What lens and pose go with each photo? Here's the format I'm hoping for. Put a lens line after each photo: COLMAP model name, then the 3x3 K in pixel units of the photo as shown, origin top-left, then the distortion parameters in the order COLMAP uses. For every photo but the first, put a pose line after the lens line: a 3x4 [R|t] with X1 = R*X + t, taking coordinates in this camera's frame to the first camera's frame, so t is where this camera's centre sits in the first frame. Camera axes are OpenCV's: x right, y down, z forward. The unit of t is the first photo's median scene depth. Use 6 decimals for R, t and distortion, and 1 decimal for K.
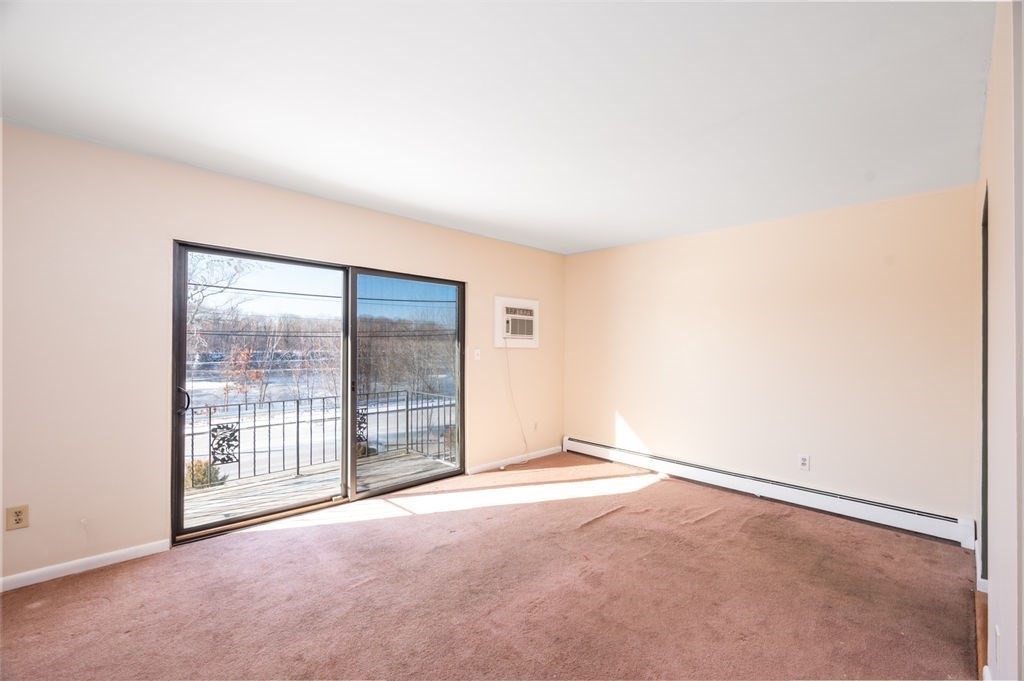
lens RADIAL K [[430.1, 0, 514.1], [0, 430.1, 348.3], [0, 0, 1]] dist [-0.001137, -0.000086]
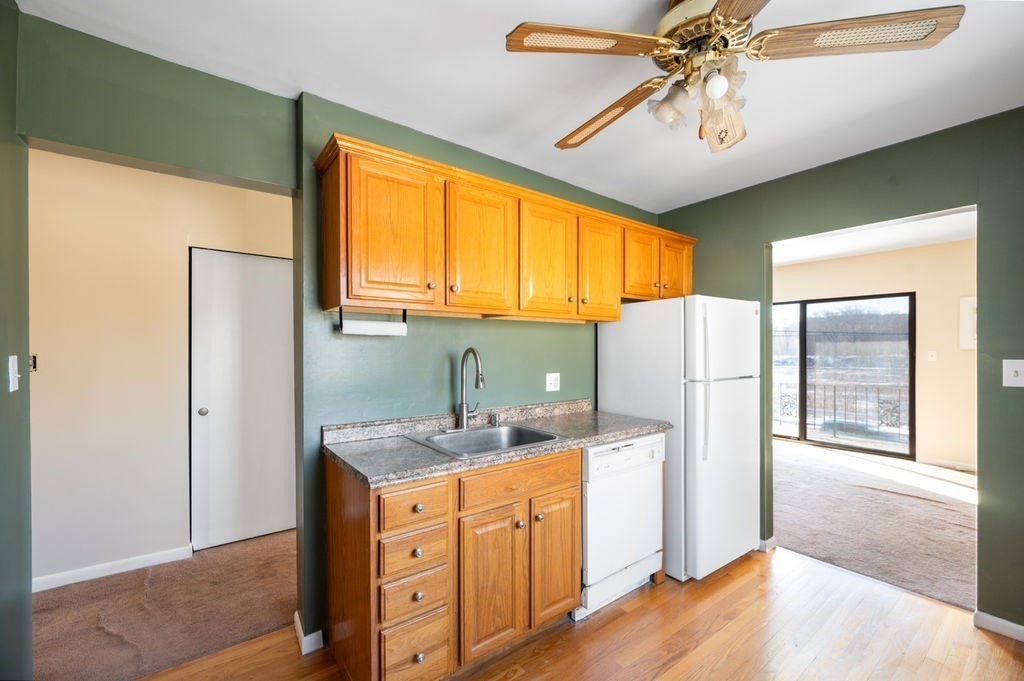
lens RADIAL K [[430.1, 0, 514.1], [0, 430.1, 348.3], [0, 0, 1]] dist [-0.001137, -0.000086]
pose [[-0.119582, -0.005110, -0.992811, 1.293665], [-0.001904, 0.999986, -0.004917, 0.004605], [0.992822, 0.001303, -0.119590, 0.092240]]
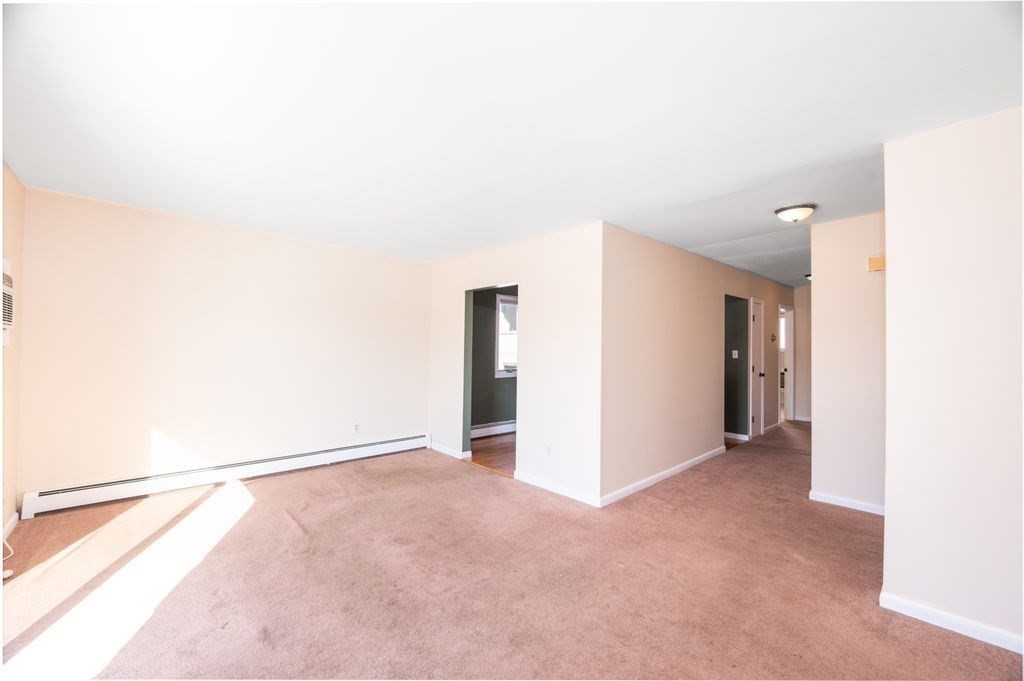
lens RADIAL K [[409.4, 0, 501.7], [0, 409.4, 341.3], [0, 0, 1]] dist [-0.000464, -0.000082]
pose [[0.047148, 0.006532, 0.998867, -0.611308], [-0.001833, 0.999978, -0.006452, -0.013226], [-0.998886, -0.001526, 0.047159, 0.426140]]
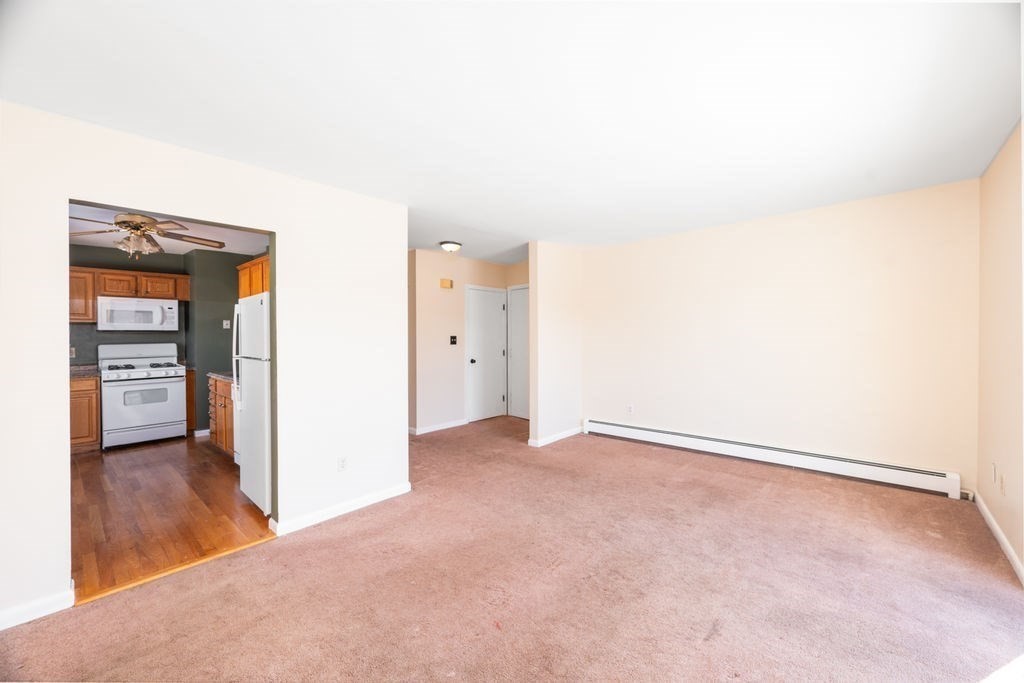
lens RADIAL K [[407.8, 0, 512.0], [0, 407.8, 341.5], [0, 0, 1]] dist [0.000291, 0.000110]
pose [[-0.997700, 0.001616, -0.067767, 0.136666], [0.000475, 0.999858, 0.016849, -0.005493], [0.067785, 0.016778, -0.997559, 1.182020]]
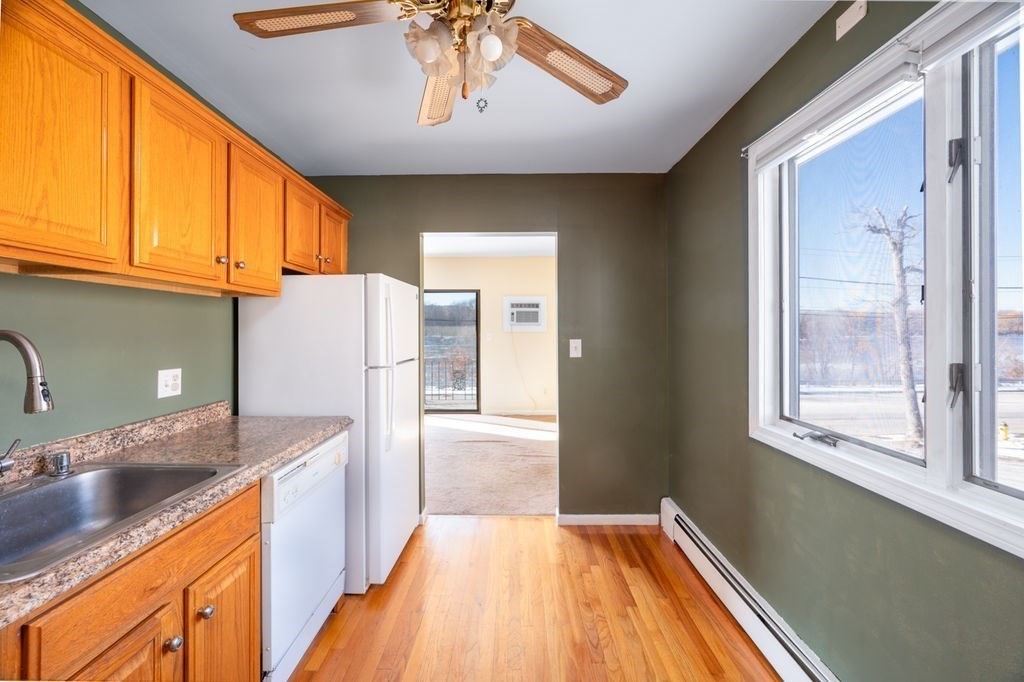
lens RADIAL K [[416.5, 0, 504.4], [0, 416.5, 327.9], [0, 0, 1]] dist [-0.000068, -0.000252]
pose [[0.712889, -0.008323, -0.701228, 1.133619], [0.000422, 0.999934, -0.011439, 0.002287], [0.701277, 0.007859, 0.712845, -0.010319]]
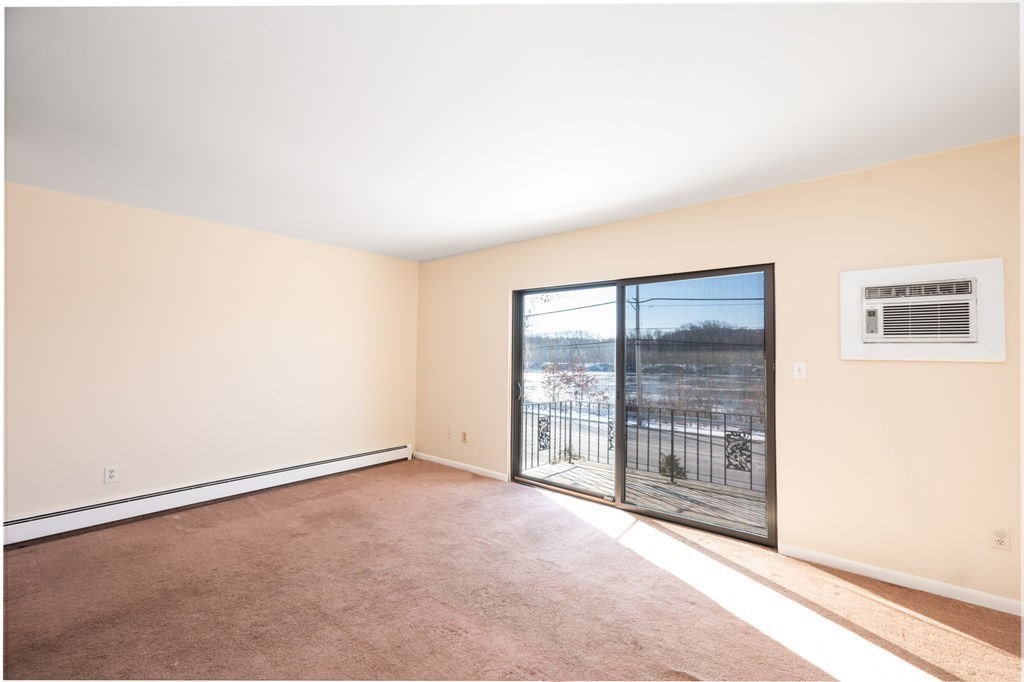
lens RADIAL K [[431.3, 0, 506.8], [0, 431.3, 343.3], [0, 0, 1]] dist [0.000518, -0.000086]
pose [[0.102736, -0.031631, -0.994206, 0.585363], [-0.012668, 0.999372, -0.033105, 0.000997], [0.994628, 0.015996, 0.102271, 0.579907]]
